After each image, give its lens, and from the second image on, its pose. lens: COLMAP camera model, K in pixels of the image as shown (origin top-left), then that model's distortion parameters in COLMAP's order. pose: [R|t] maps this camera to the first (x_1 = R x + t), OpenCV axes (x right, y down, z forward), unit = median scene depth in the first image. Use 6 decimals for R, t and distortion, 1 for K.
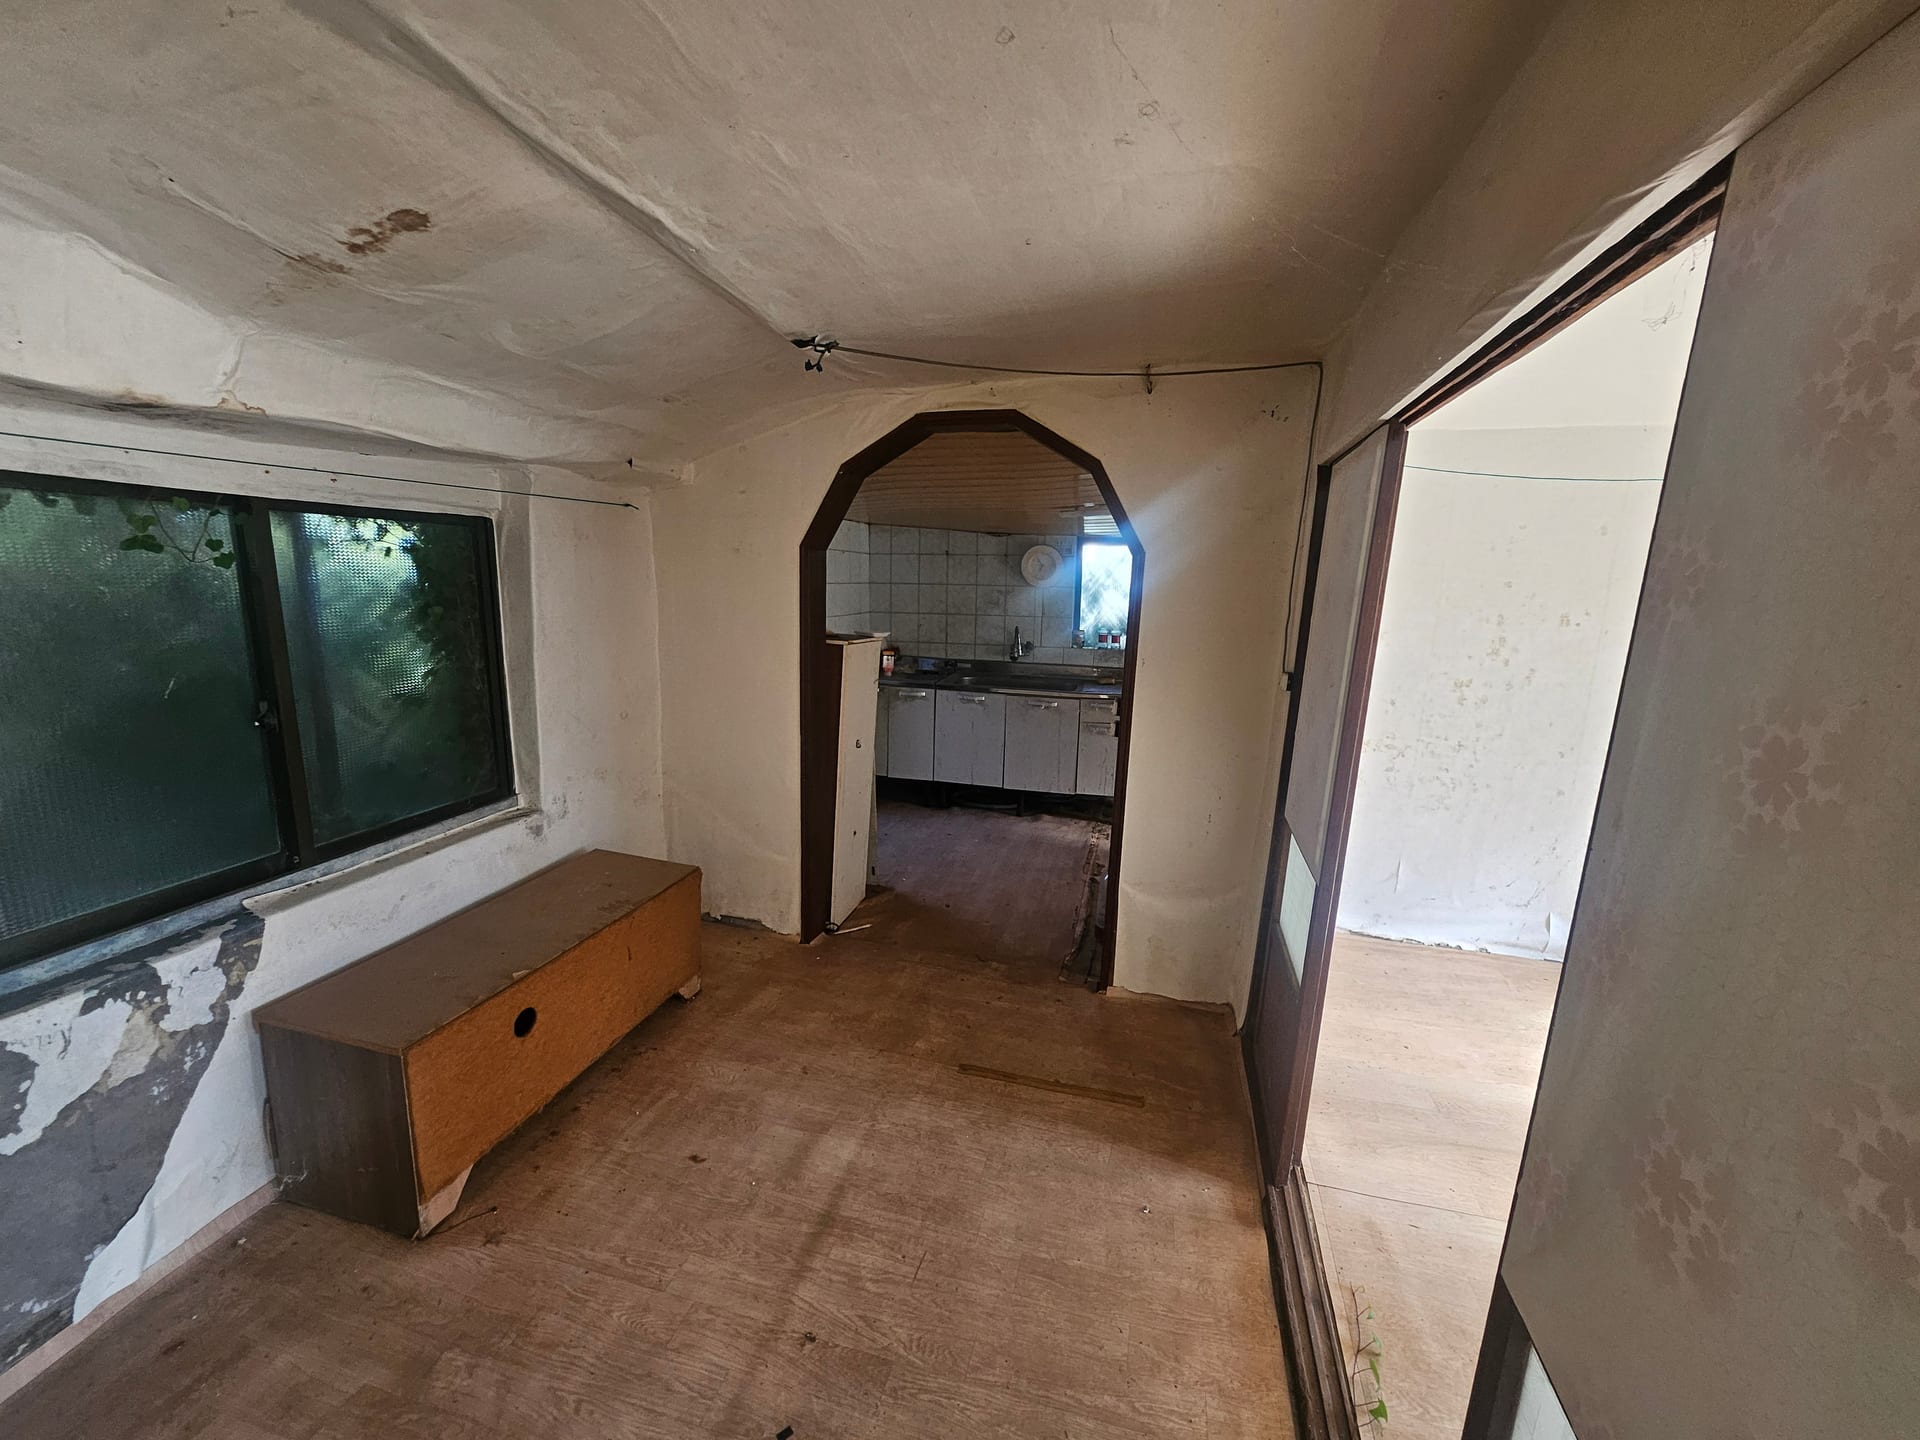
lens RADIAL K [[754.4, 0, 960.0], [0, 754.4, 714.4], [0, 0, 1]] dist [-0.005661, 0.002036]
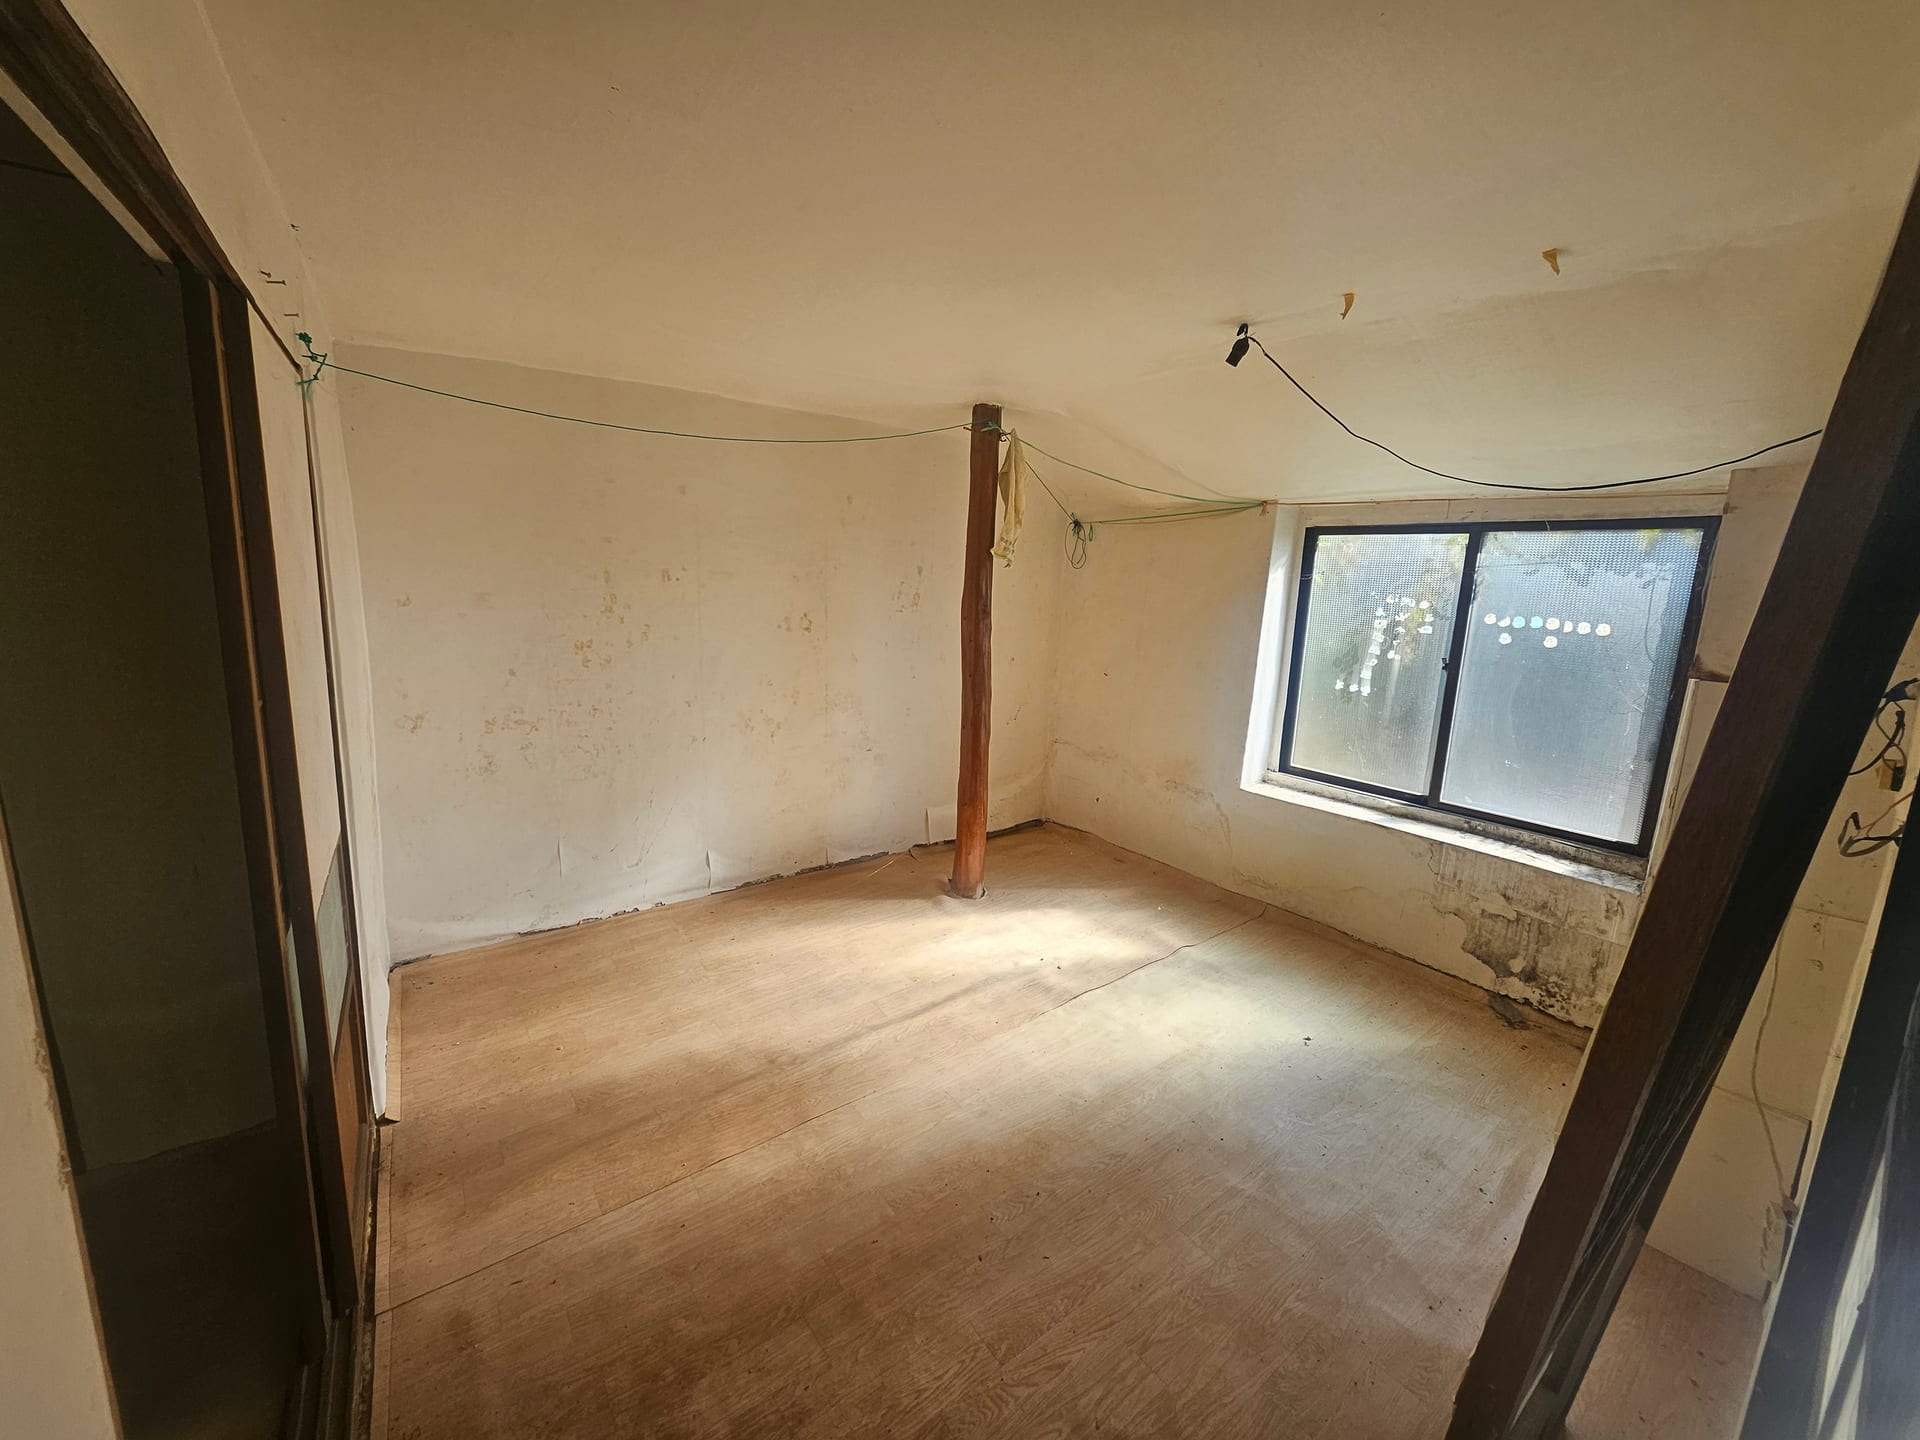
lens RADIAL K [[754.4, 0, 957.4], [0, 754.4, 716.1], [0, 0, 1]] dist [-0.005661, 0.002036]
pose [[0.637772, -0.152831, 0.754910, 0.240004], [0.125637, 0.987632, 0.093803, 0.018612], [-0.759909, 0.035020, 0.649085, 0.027607]]
